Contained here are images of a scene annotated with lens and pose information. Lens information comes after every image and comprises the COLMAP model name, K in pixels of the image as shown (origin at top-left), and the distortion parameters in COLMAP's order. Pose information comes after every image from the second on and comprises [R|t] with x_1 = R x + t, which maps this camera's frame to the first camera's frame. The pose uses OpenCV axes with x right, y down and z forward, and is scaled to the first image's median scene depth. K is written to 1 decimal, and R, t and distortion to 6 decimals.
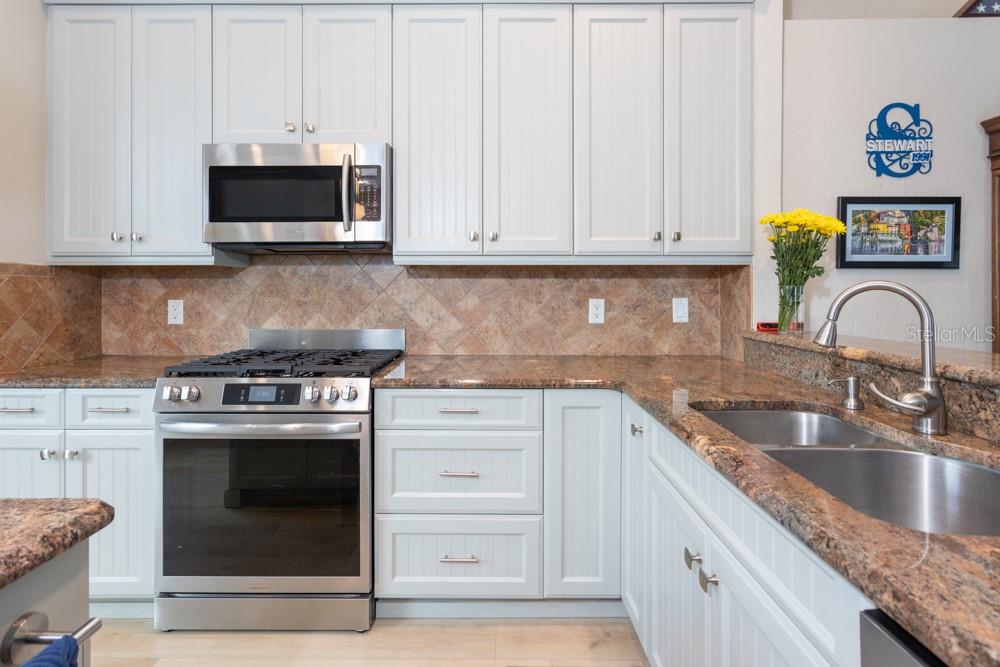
lens RADIAL K [[495.4, 0, 497.9], [0, 495.4, 289.3], [0, 0, 1]] dist [-0.000376, 0.000334]
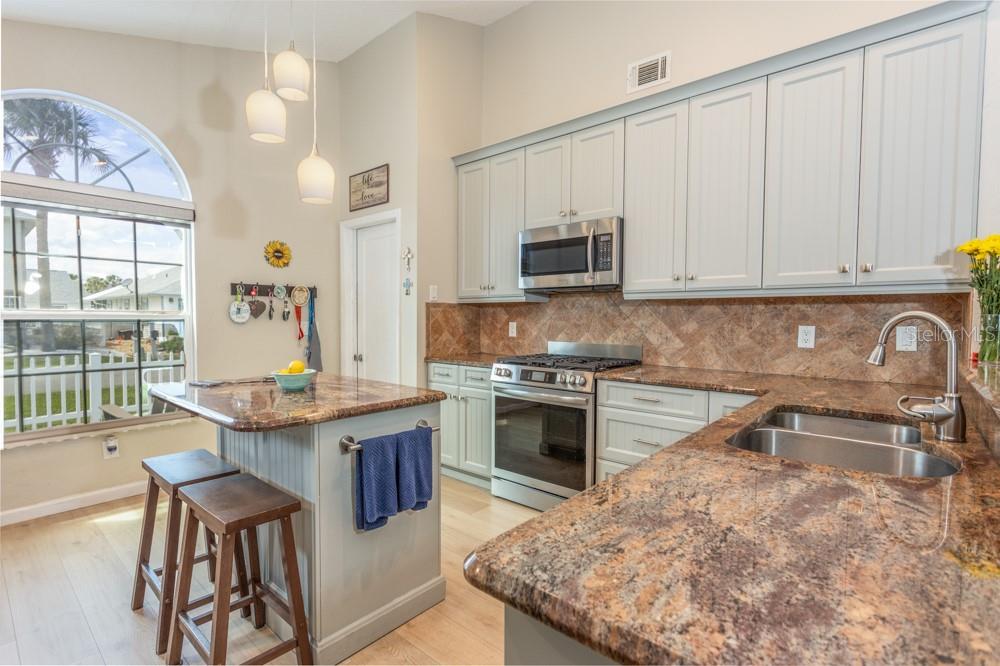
lens RADIAL K [[470.4, 0, 502.3], [0, 470.4, 334.9], [0, 0, 1]] dist [0.004218, 0.000840]
pose [[0.763323, 0.029430, -0.645346, 0.396510], [-0.002780, 0.999102, 0.042275, -0.003472], [0.646011, -0.030475, 0.762719, -0.273666]]
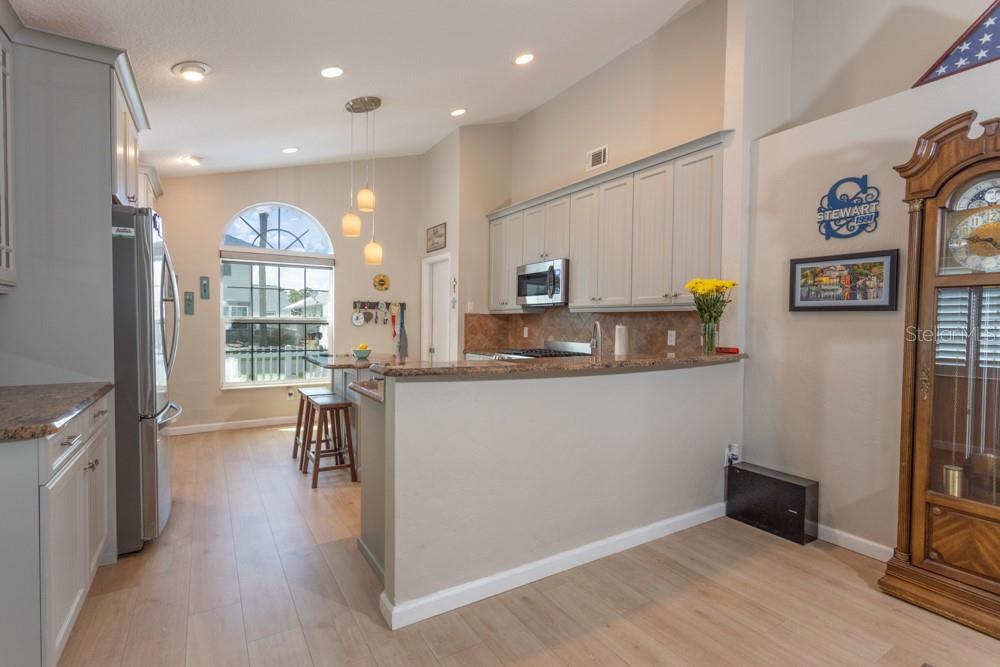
lens RADIAL K [[474.2, 0, 500.0], [0, 474.2, 333.5], [0, 0, 1]] dist [-0.000326, 0.000016]
pose [[0.536409, 0.027492, -0.843510, 1.356239], [-0.010924, 0.999612, 0.025633, -0.006447], [0.843887, -0.004535, 0.536501, -0.378620]]
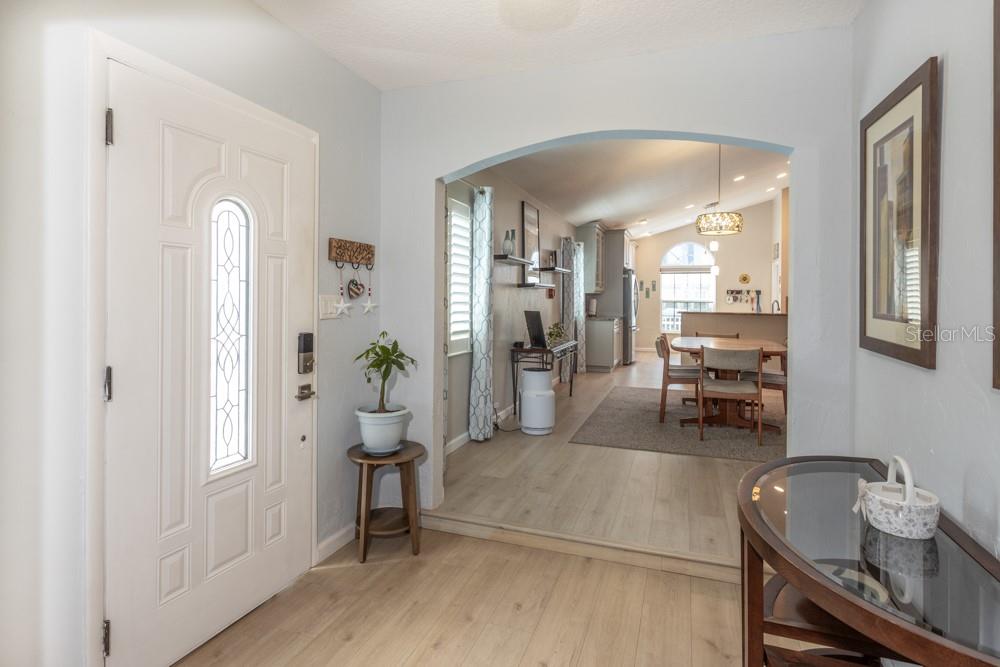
lens RADIAL K [[520.2, 0, 499.0], [0, 520.2, 298.1], [0, 0, 1]] dist [0.000994, 0.000207]
pose [[-0.326639, -0.003428, -0.945143, 4.438625], [-0.008805, 0.999961, -0.000584, -0.005470], [0.945108, 0.008132, -0.326657, -0.098416]]
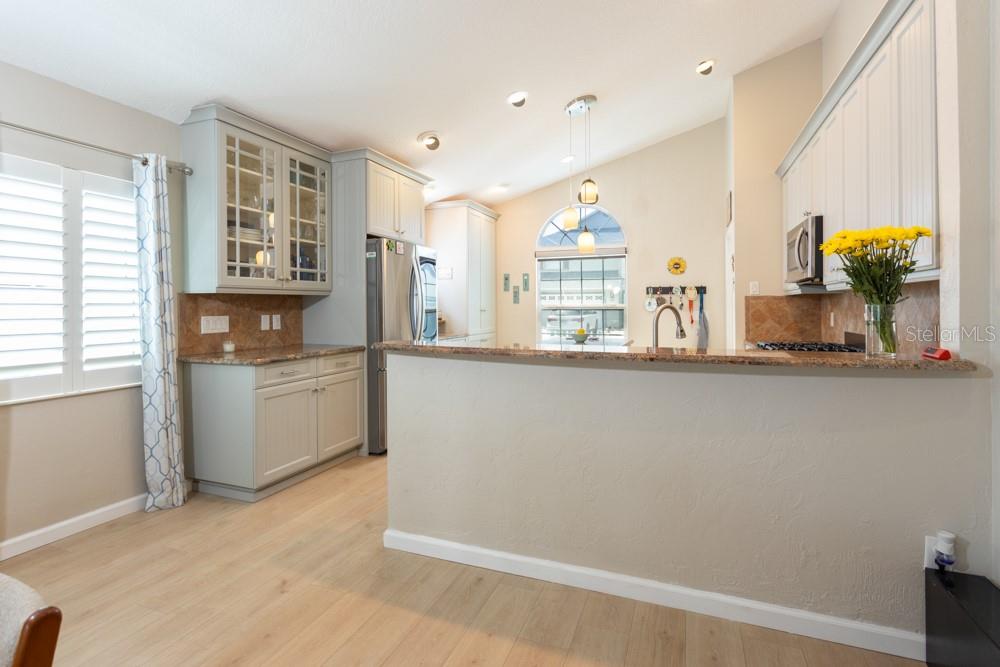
lens RADIAL K [[485.0, 0, 498.1], [0, 485.0, 305.7], [0, 0, 1]] dist [0.000839, 0.000118]
pose [[-0.357267, 0.001121, -0.934002, 1.506438], [0.004538, 0.999990, -0.000536, -0.007864], [0.933991, -0.004430, -0.357268, 0.566949]]
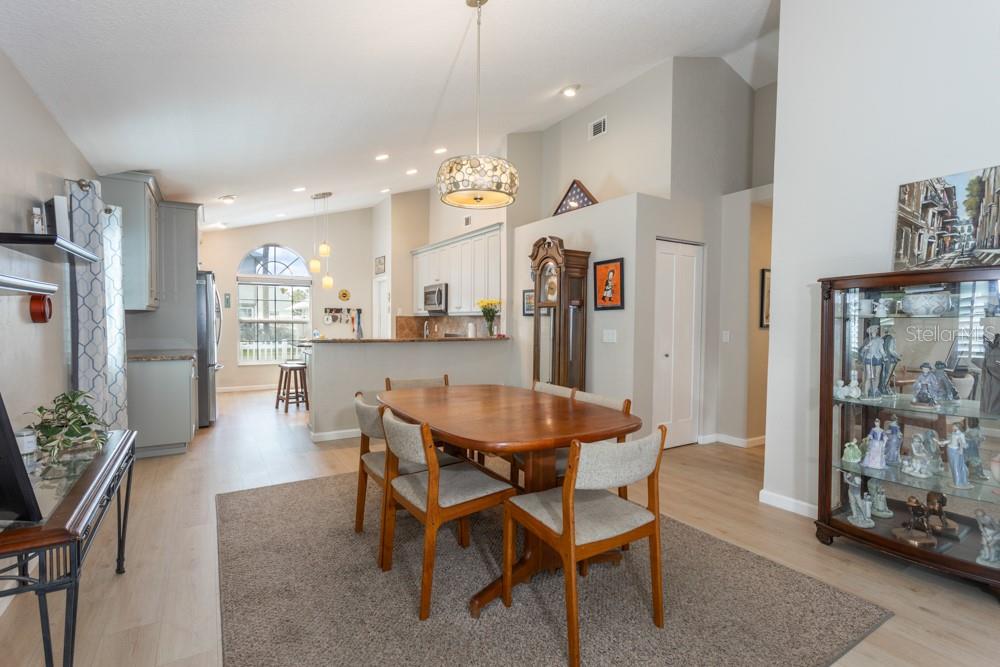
lens RADIAL K [[470.3, 0, 500.0], [0, 470.3, 333.5], [0, 0, 1]] dist [0.001411, 0.000534]
pose [[0.533291, 0.027775, -0.845476, 2.833879], [-0.007362, 0.999575, 0.028194, -0.018239], [0.845900, -0.008811, 0.533269, -0.512639]]
